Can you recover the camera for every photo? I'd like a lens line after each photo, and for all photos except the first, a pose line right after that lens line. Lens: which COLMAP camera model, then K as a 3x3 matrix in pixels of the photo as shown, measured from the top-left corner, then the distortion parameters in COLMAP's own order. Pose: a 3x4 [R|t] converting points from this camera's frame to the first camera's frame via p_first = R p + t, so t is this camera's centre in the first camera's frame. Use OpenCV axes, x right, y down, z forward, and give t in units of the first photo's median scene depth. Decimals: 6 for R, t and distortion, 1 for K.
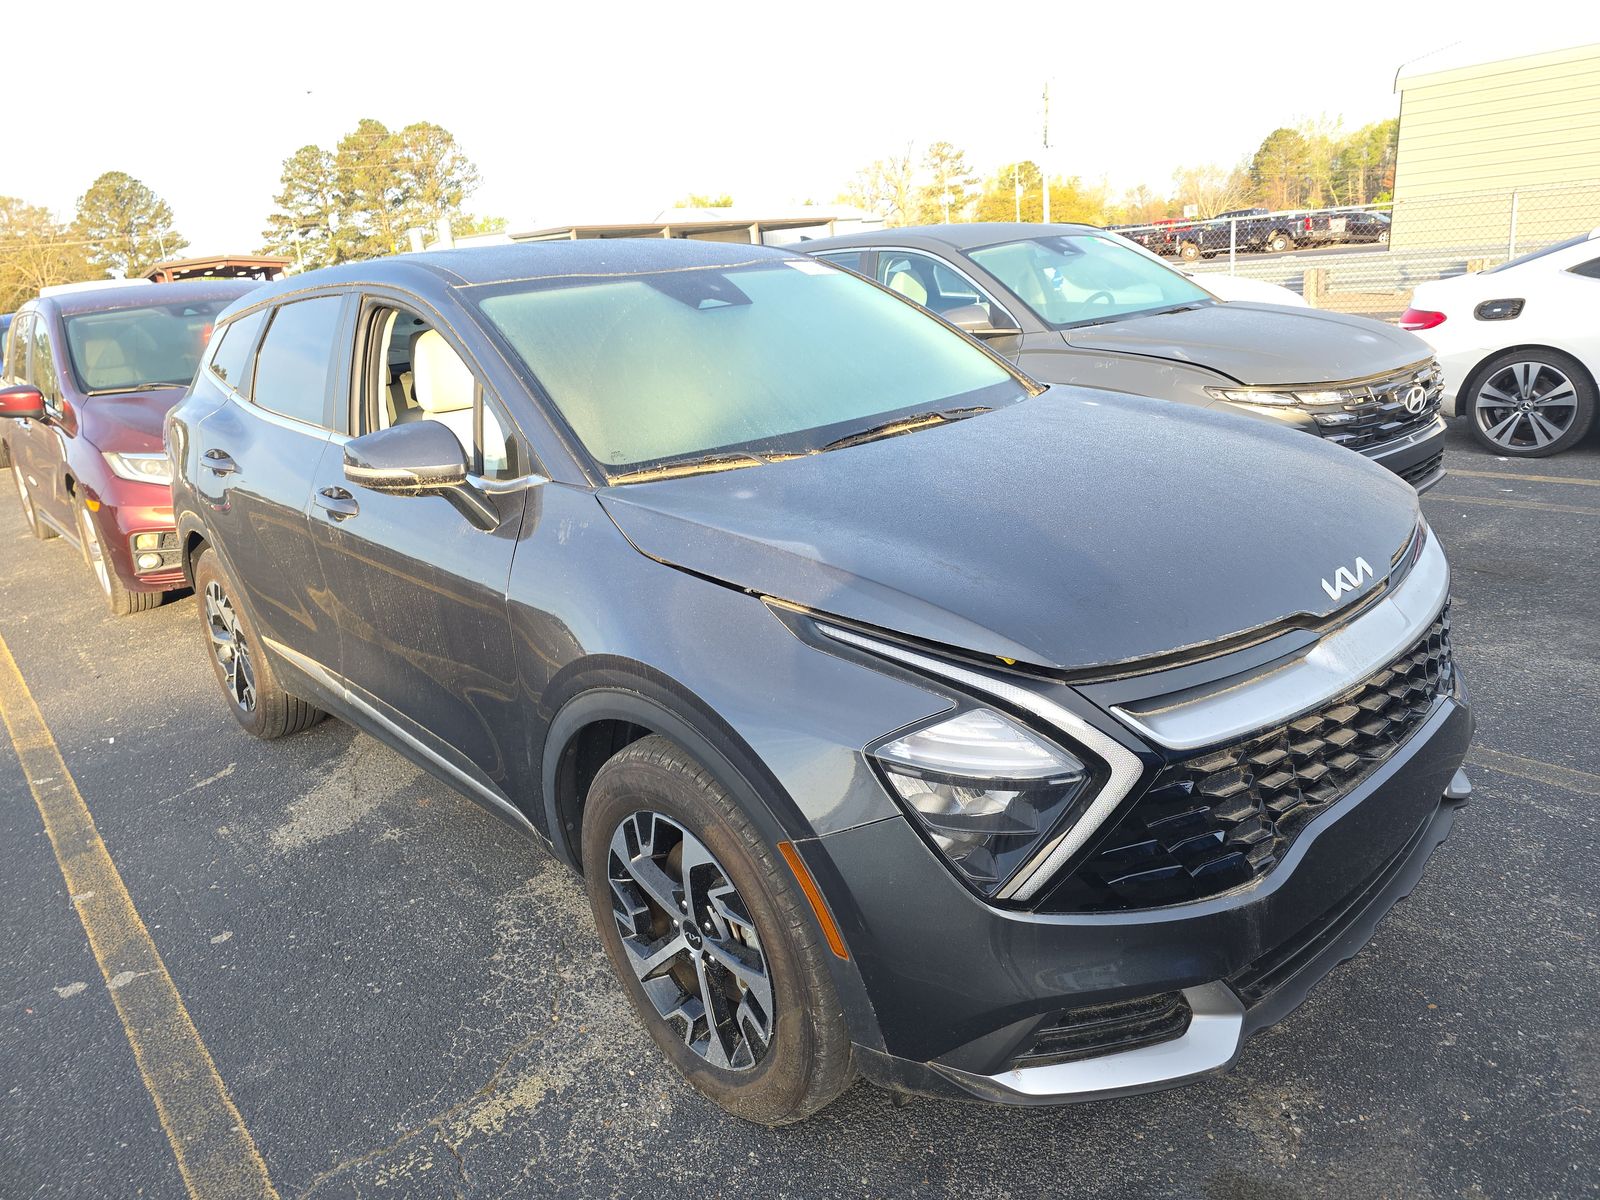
lens RADIAL K [[1068.7, 0, 772.9], [0, 1068.7, 602.5], [0, 0, 1]] dist [0.067515, -0.065899]
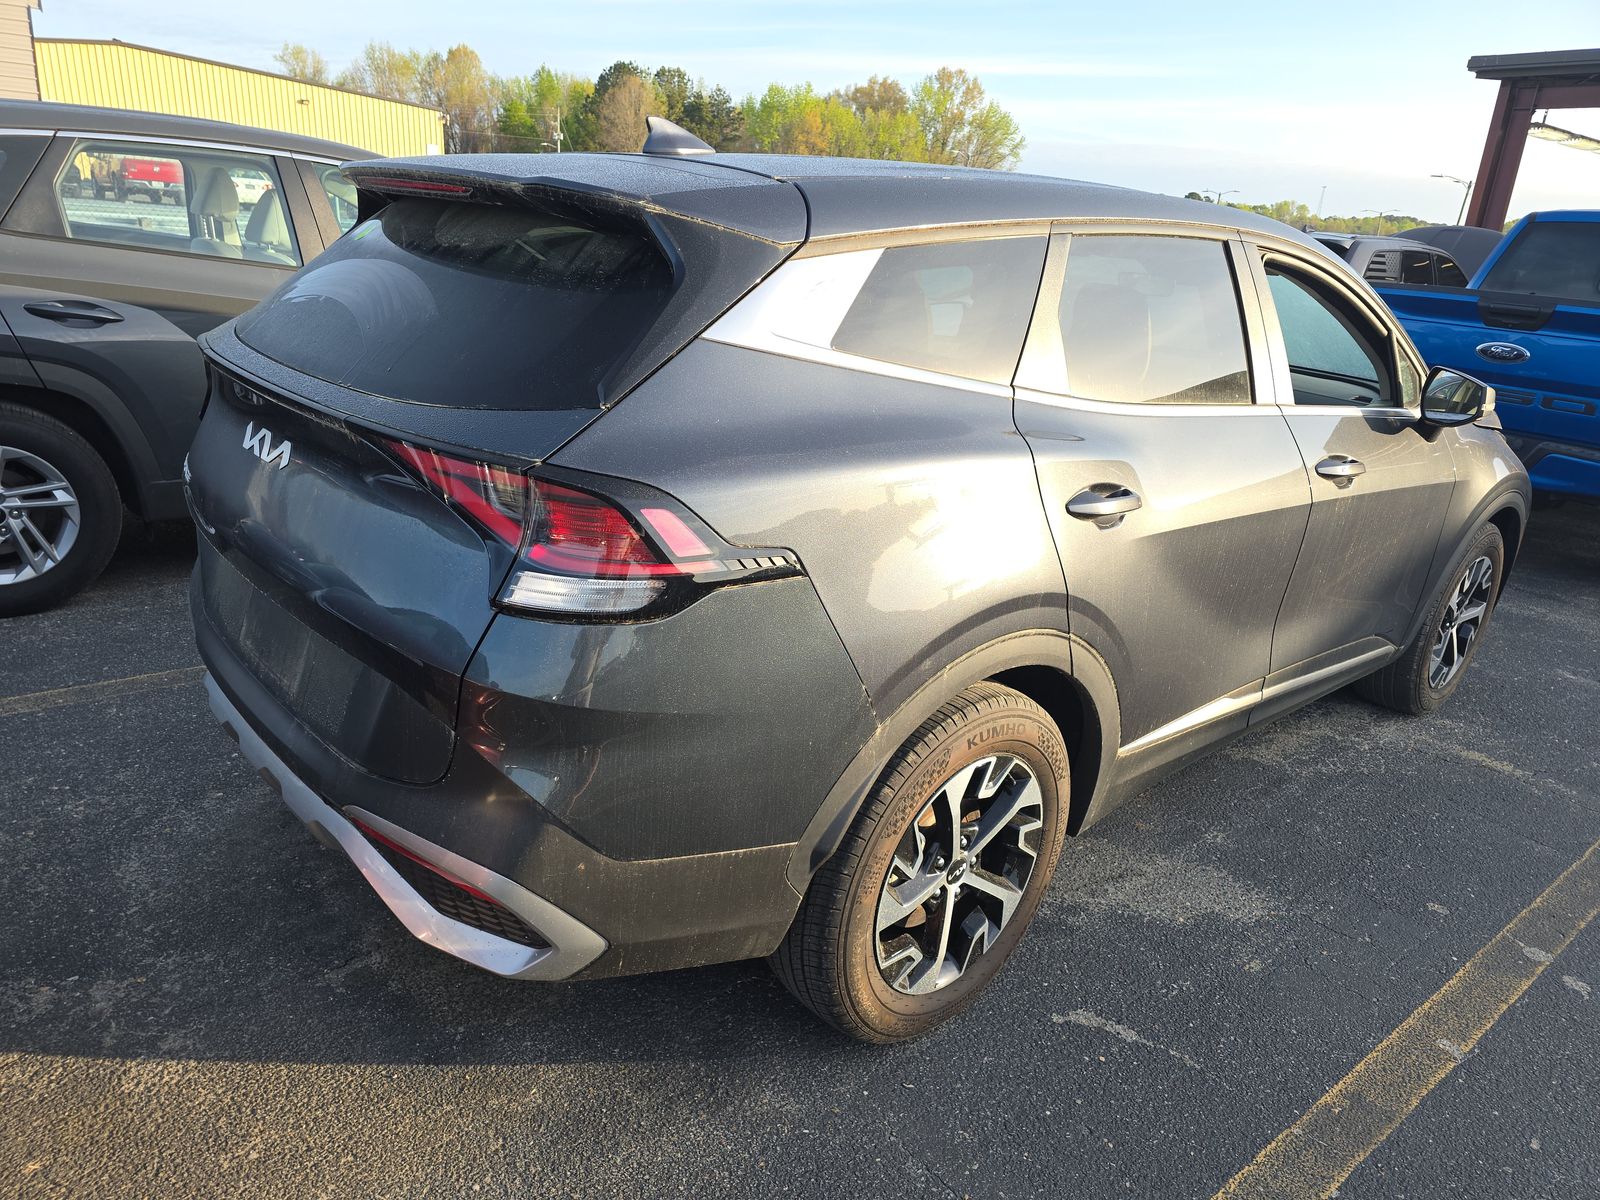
lens RADIAL K [[1068.7, 0, 772.9], [0, 1068.7, 602.5], [0, 0, 1]] dist [0.067515, -0.065899]
pose [[0.008029, -0.240828, 0.970535, -1.511204], [0.235347, 0.943757, 0.232237, -0.361988], [-0.971878, 0.226547, 0.064255, 1.559163]]
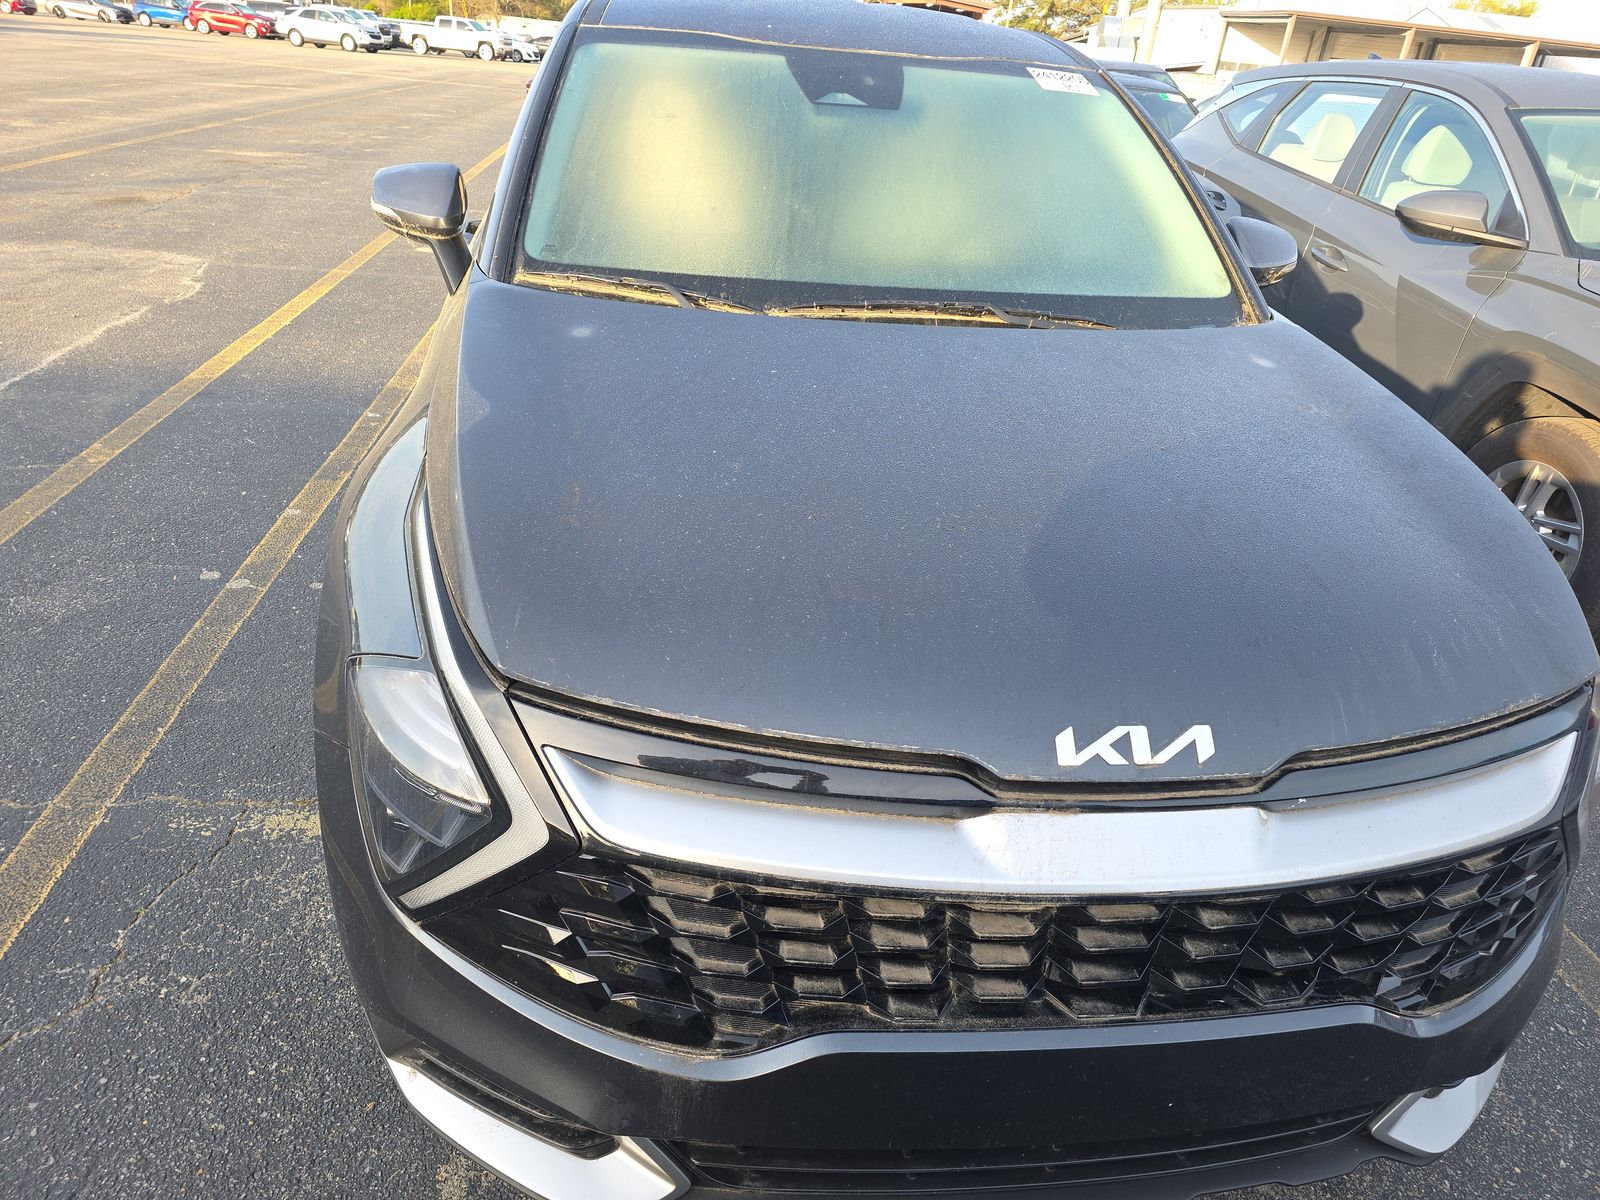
lens RADIAL K [[1054.6, 0, 756.4], [0, 1054.6, 602.8], [0, 0, 1]] dist [0.024108, -0.002972]
pose [[0.808630, 0.398343, -0.432943, 0.397661], [-0.310092, 0.913964, 0.261748, -0.126302], [0.499960, -0.077405, 0.862582, 0.263879]]
